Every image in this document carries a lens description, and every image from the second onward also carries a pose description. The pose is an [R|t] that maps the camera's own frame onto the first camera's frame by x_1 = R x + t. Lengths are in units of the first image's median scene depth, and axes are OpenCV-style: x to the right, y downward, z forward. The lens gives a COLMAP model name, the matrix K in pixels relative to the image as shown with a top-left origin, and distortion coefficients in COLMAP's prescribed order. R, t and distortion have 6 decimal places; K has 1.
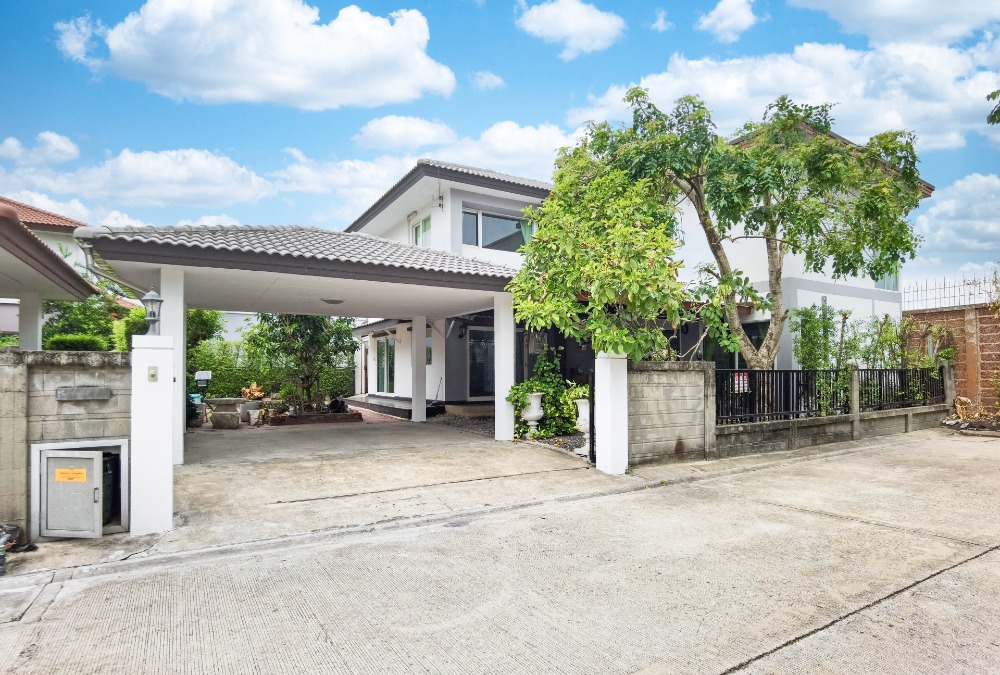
lens RADIAL K [[523.4, 0, 504.8], [0, 523.4, 351.5], [0, 0, 1]] dist [0.000030, -0.000111]
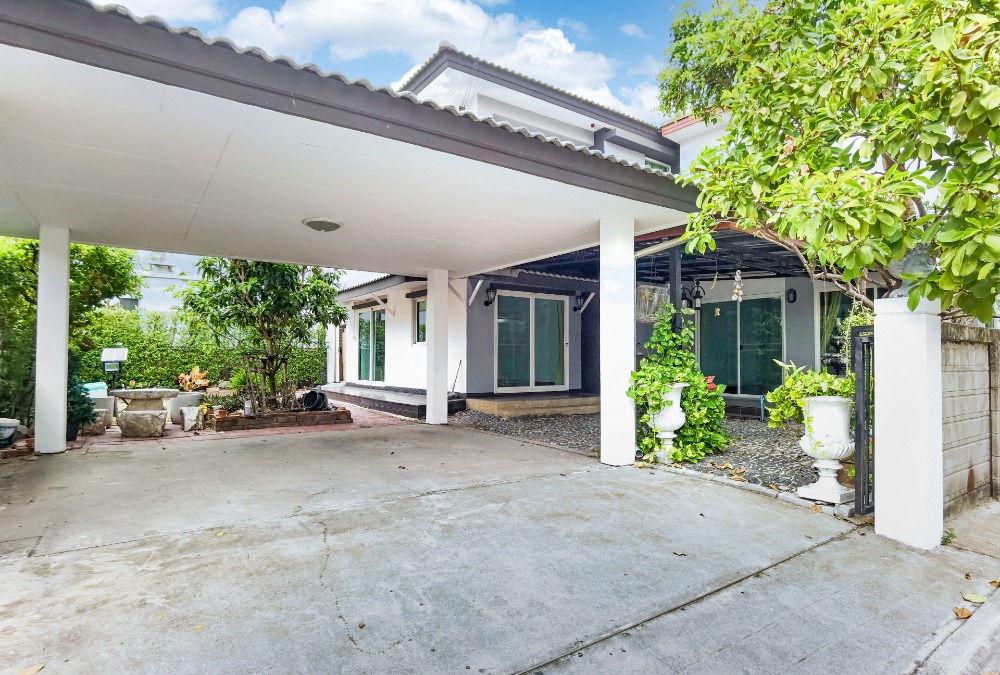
lens RADIAL K [[534.7, 0, 500.0], [0, 534.7, 337.5], [0, 0, 1]] dist [-0.027293, 0.000513]
pose [[0.998016, 0.006604, 0.062620, -0.124404], [-0.006555, 0.999978, -0.000990, 0.020843], [-0.062625, 0.000578, 0.998037, 0.291728]]
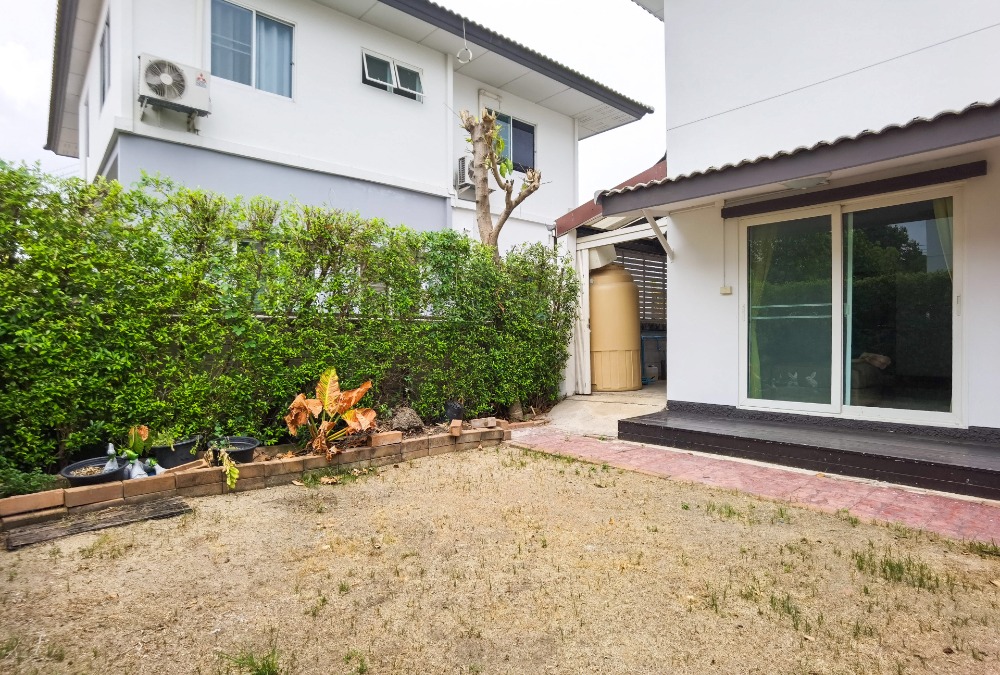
lens RADIAL K [[534.7, 0, 500.0], [0, 534.7, 337.5], [0, 0, 1]] dist [-0.027293, 0.000513]
pose [[0.983442, -0.001249, 0.181219, -0.638177], [-0.005072, 0.999395, 0.034417, 0.048487], [-0.181152, -0.034767, 0.982840, 1.051158]]
